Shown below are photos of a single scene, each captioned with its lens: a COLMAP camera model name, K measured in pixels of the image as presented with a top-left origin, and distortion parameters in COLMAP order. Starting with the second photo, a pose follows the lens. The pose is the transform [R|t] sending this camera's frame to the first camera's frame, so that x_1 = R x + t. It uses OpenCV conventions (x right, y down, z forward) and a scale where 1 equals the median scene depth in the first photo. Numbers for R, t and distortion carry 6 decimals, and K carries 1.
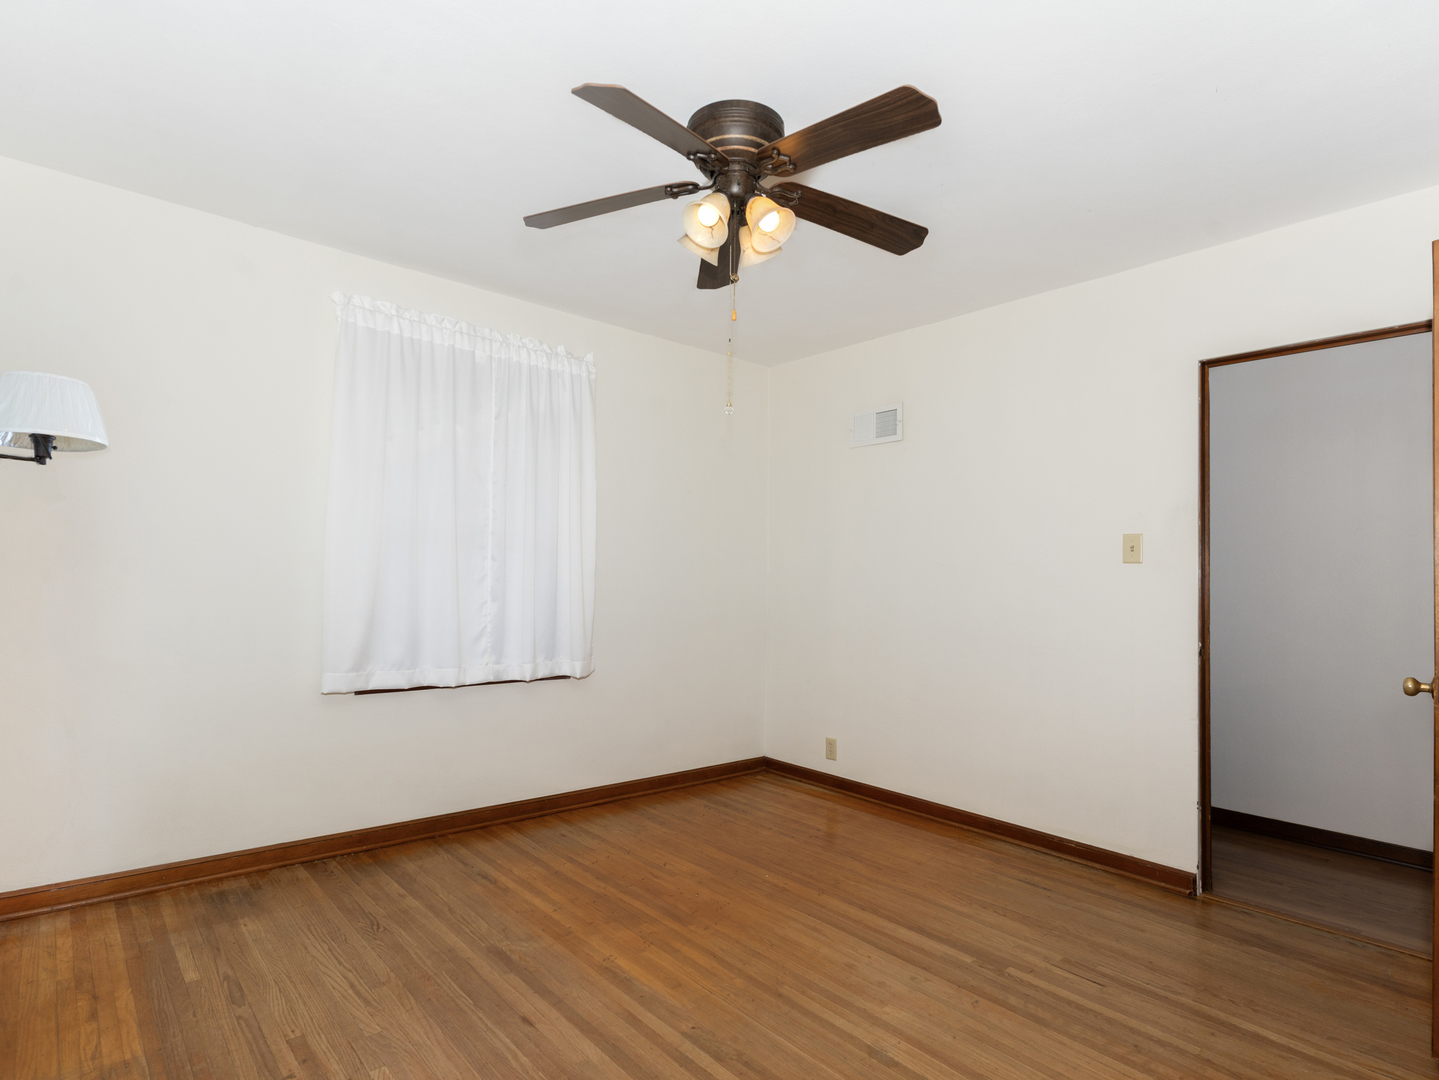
lens RADIAL K [[772.1, 0, 712.5], [0, 772.1, 541.2], [0, 0, 1]] dist [0.000164, 0.000941]
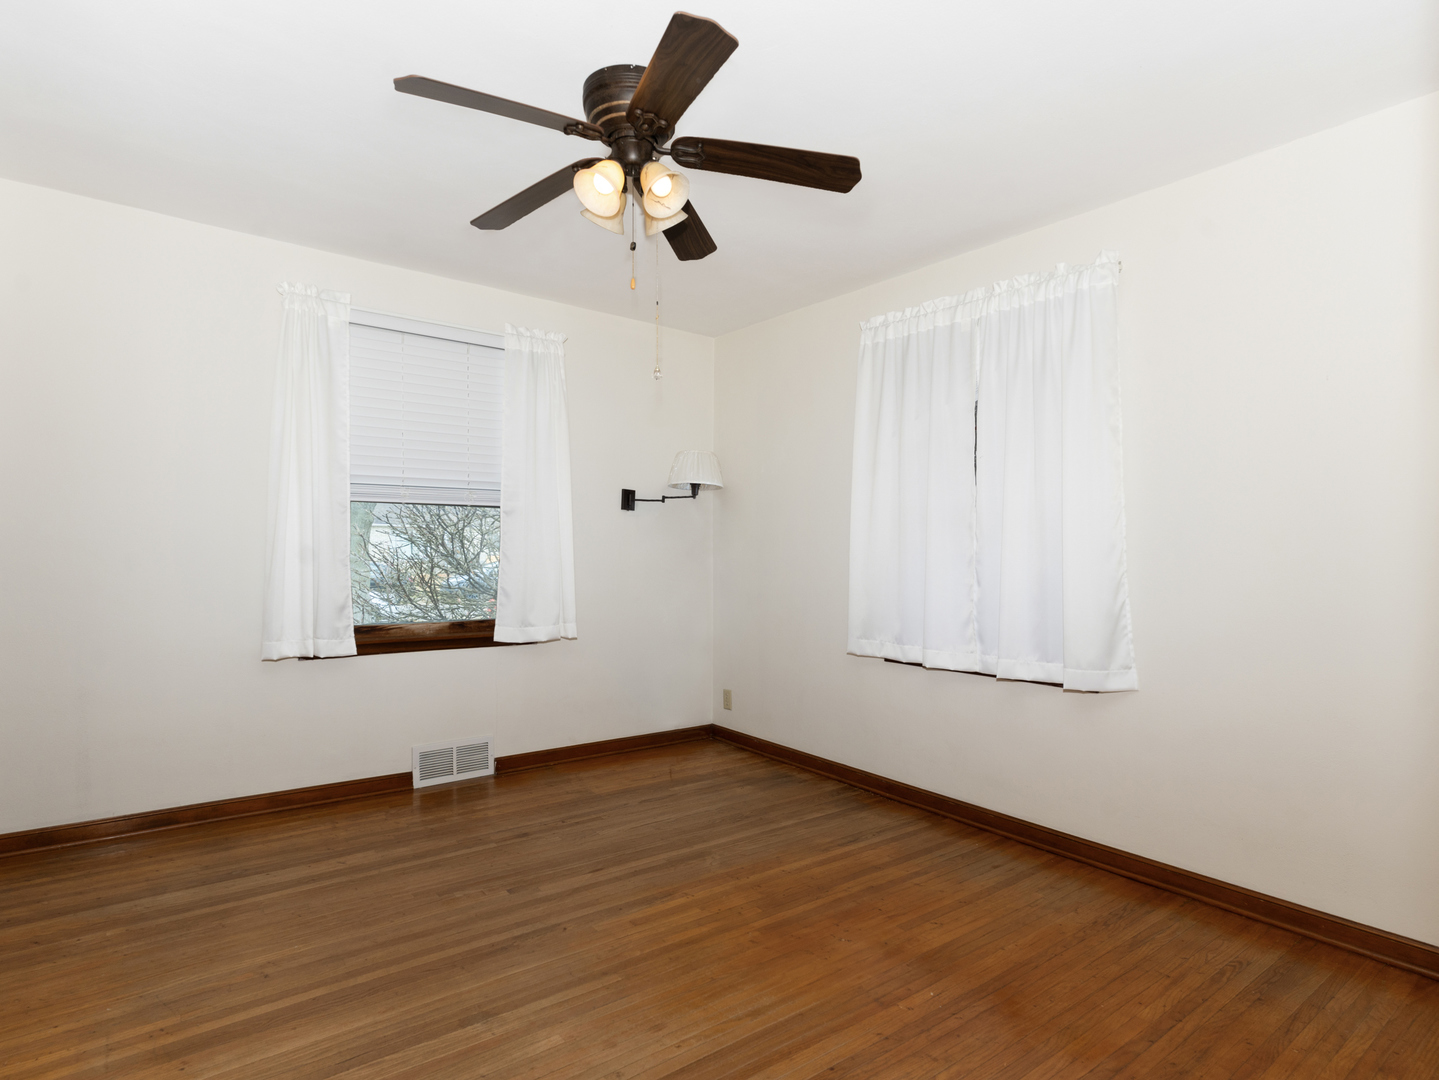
lens RADIAL K [[772.1, 0, 712.3], [0, 772.1, 546.5], [0, 0, 1]] dist [0.000164, 0.000941]
pose [[-0.048586, -0.031253, -0.998330, 0.820371], [0.031738, 0.998957, -0.032817, 0.065209], [0.998315, -0.033280, -0.047543, 0.918822]]
